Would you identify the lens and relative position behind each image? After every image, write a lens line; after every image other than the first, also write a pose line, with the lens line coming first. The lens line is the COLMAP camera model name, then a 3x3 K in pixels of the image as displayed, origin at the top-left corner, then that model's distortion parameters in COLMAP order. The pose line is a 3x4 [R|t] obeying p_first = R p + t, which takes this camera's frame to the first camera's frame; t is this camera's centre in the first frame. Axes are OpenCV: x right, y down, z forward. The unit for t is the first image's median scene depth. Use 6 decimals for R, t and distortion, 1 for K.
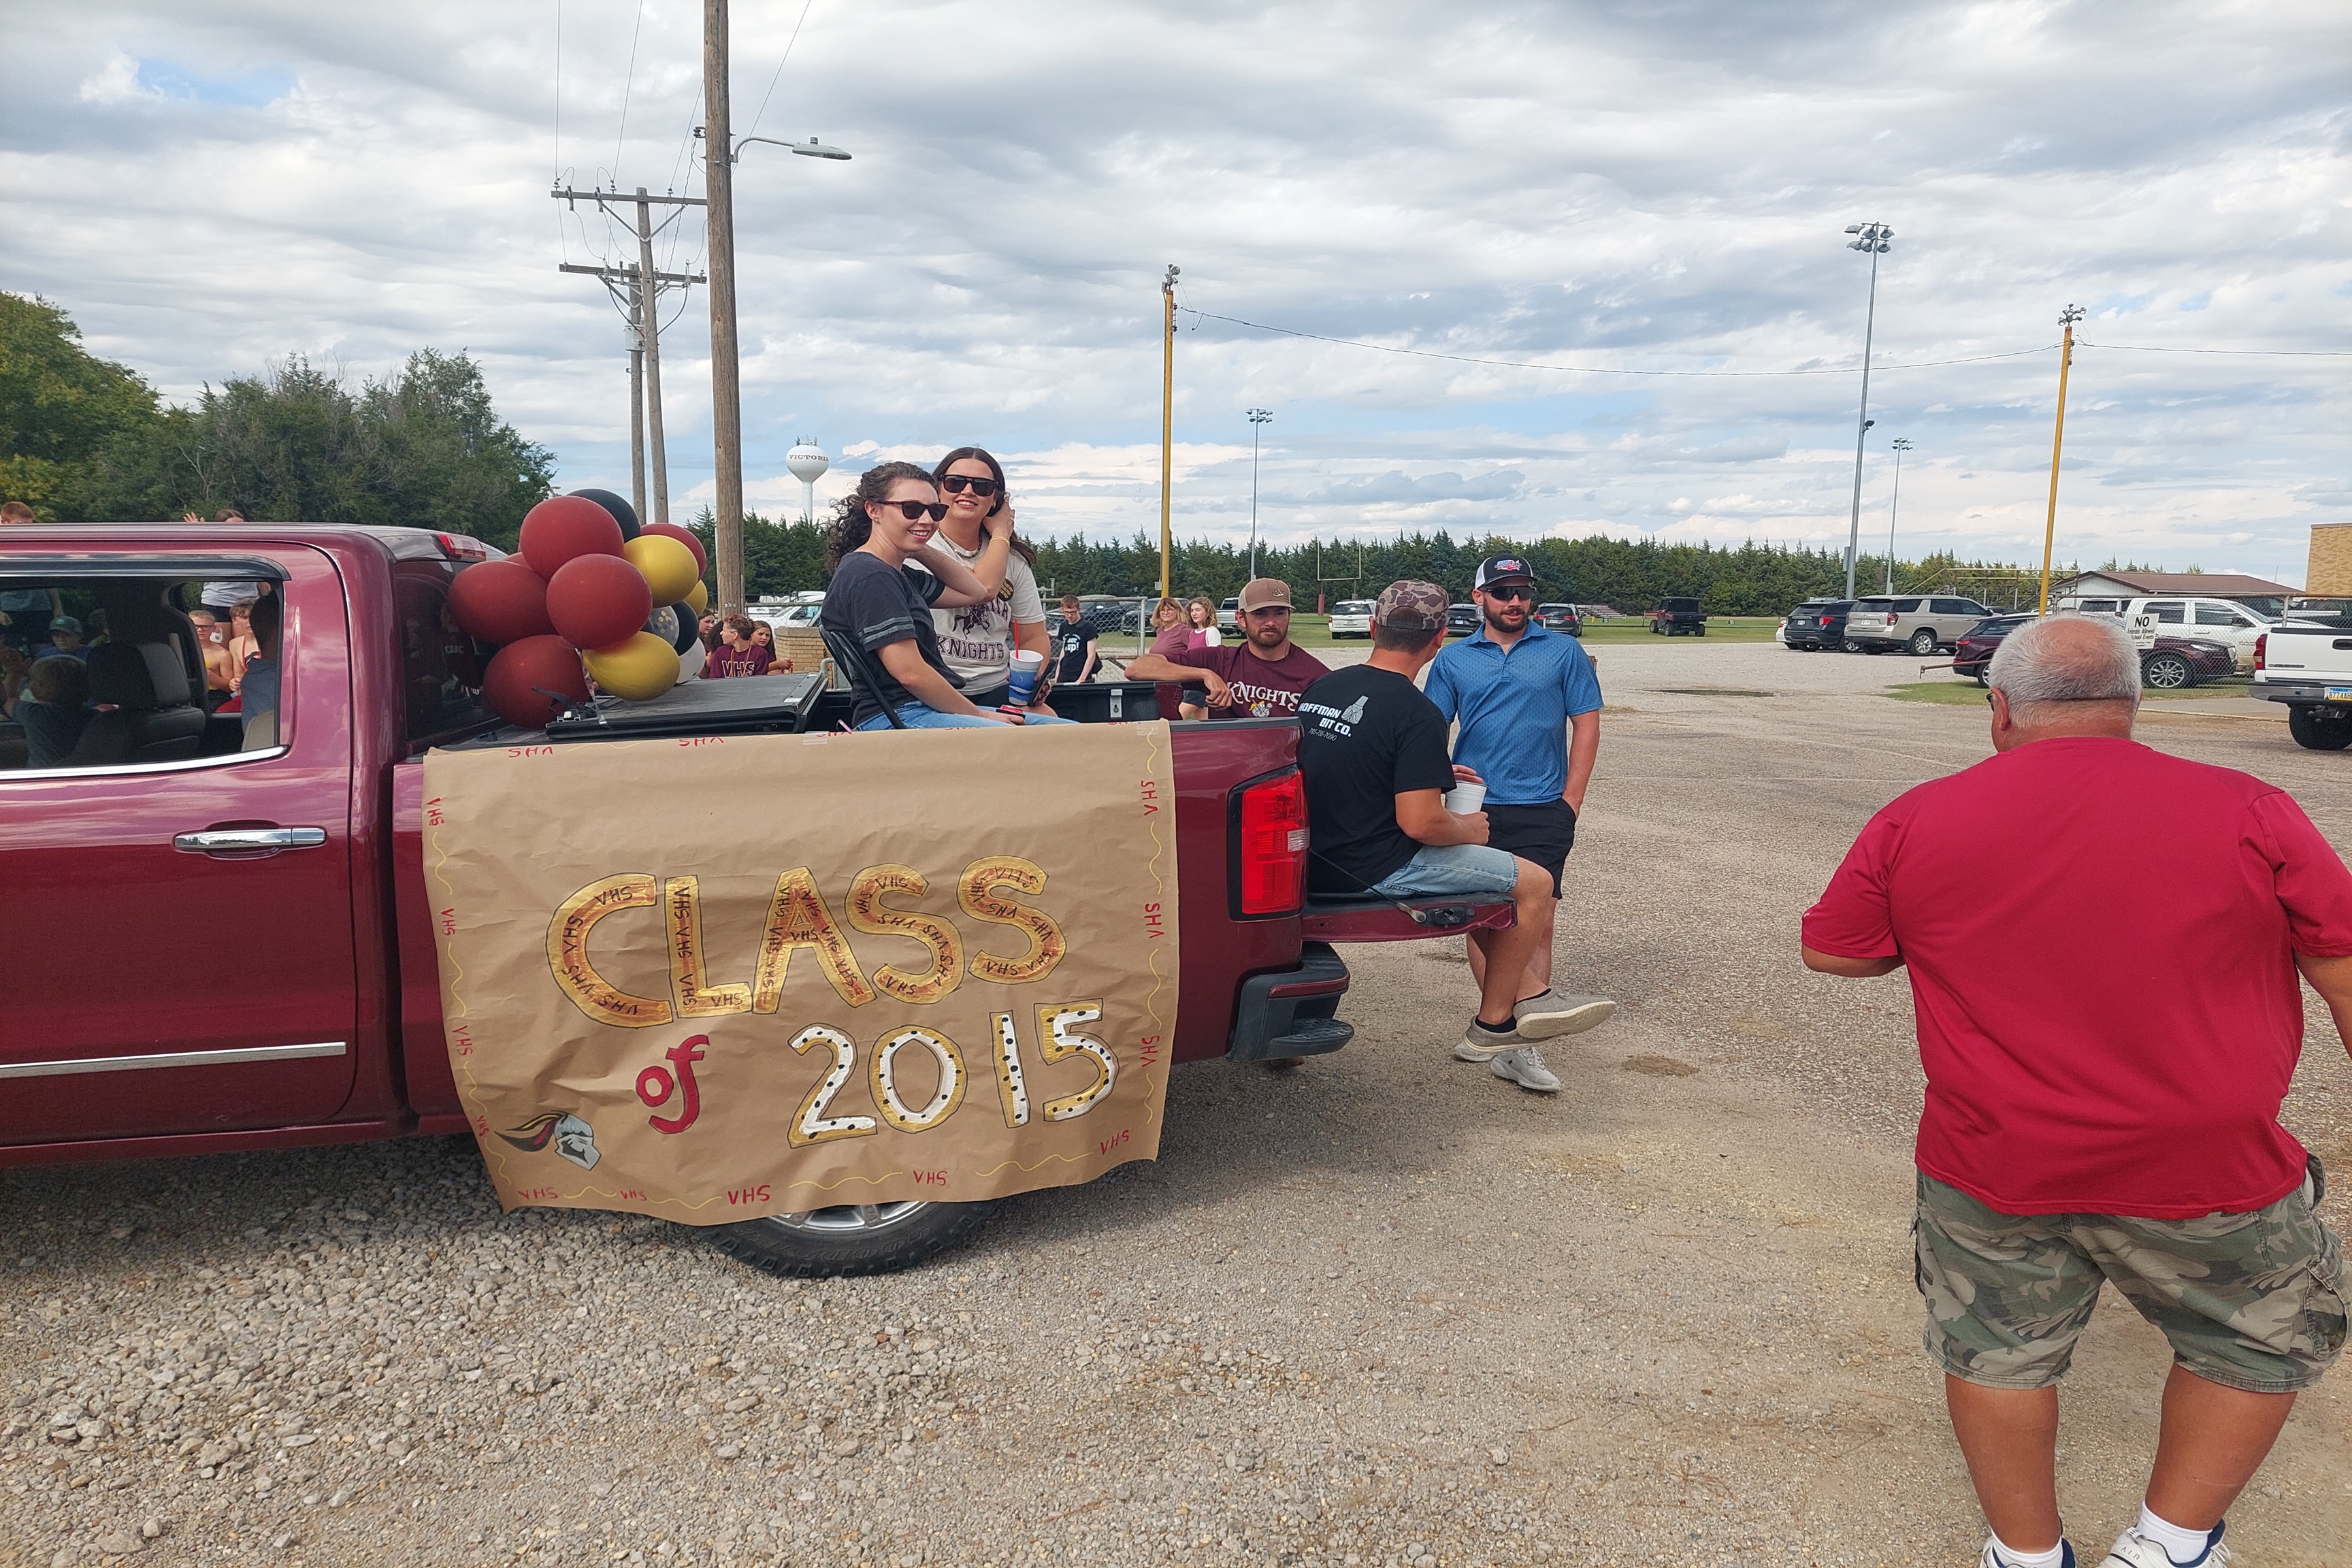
lens RADIAL K [[1671.6, 0, 1207.0], [0, 1671.6, 860.3], [0, 0, 1]] dist [0.049239, -0.057995]
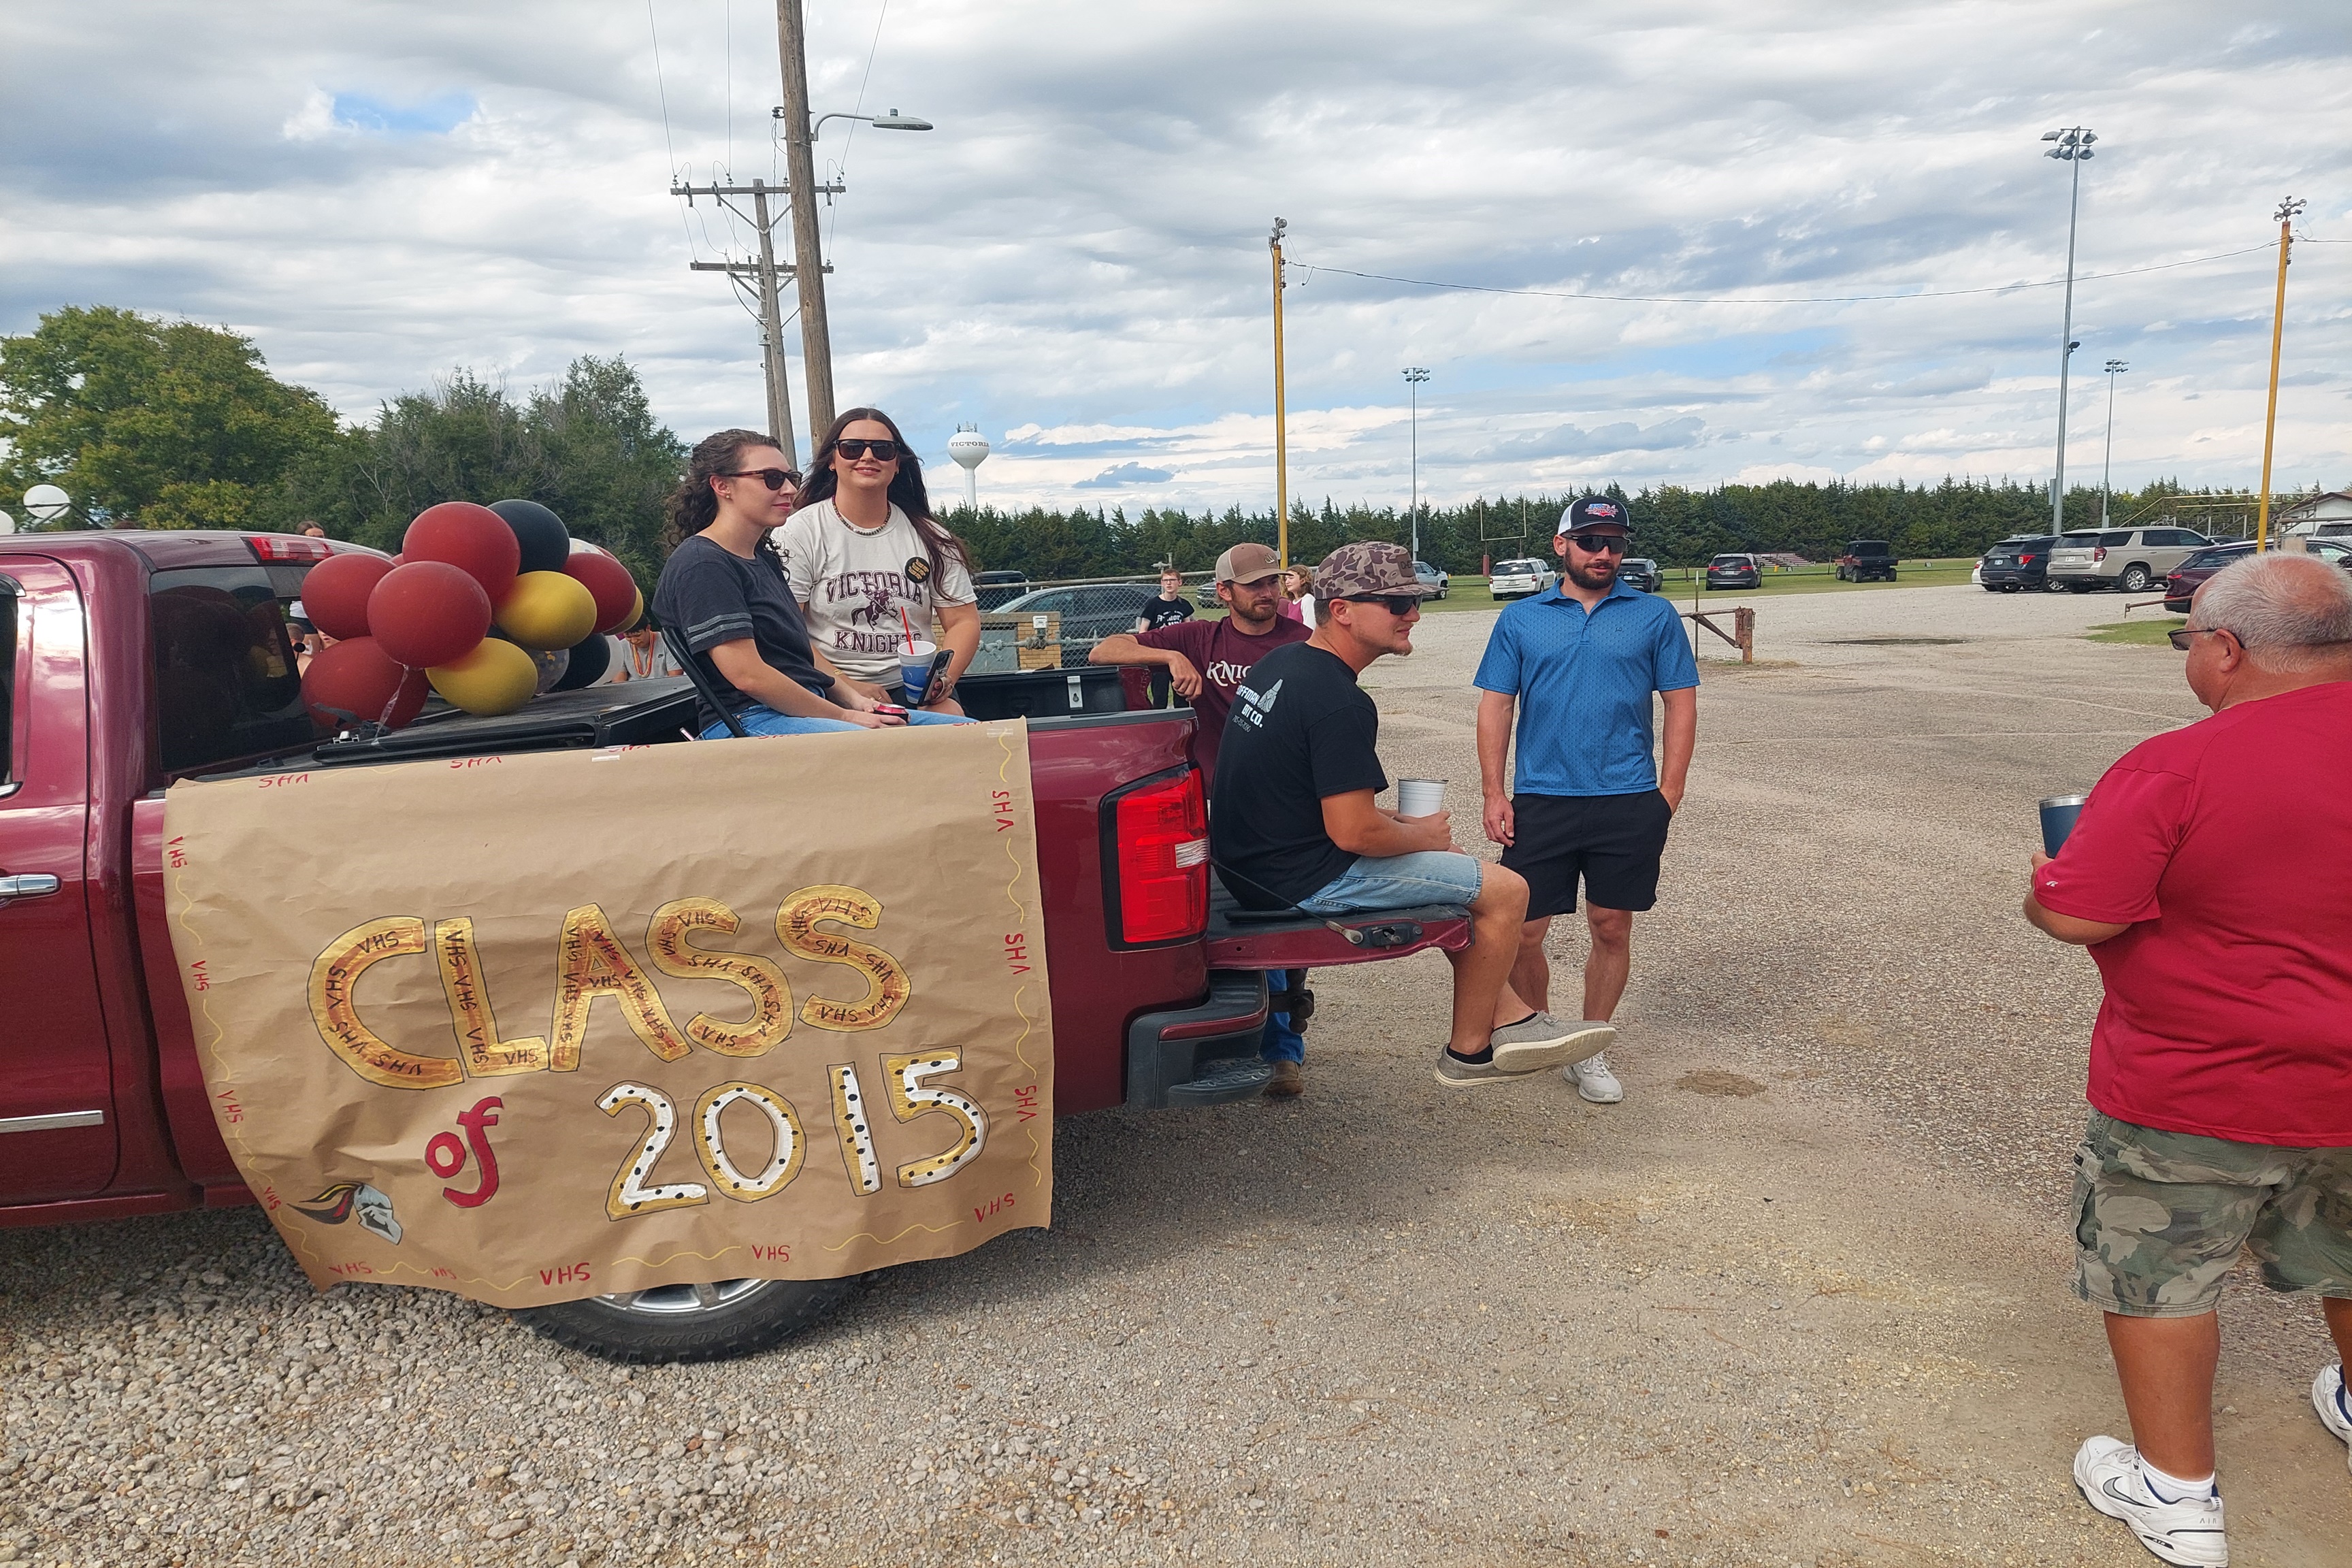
lens RADIAL K [[1663.3, 0, 1181.1], [0, 1663.3, 890.1], [0, 0, 1]] dist [0.035816, -0.037786]
pose [[0.992519, -0.021034, -0.120264, 0.106841], [0.025246, 0.999116, 0.033603, -0.015901], [0.119451, -0.036388, 0.992173, 0.116820]]
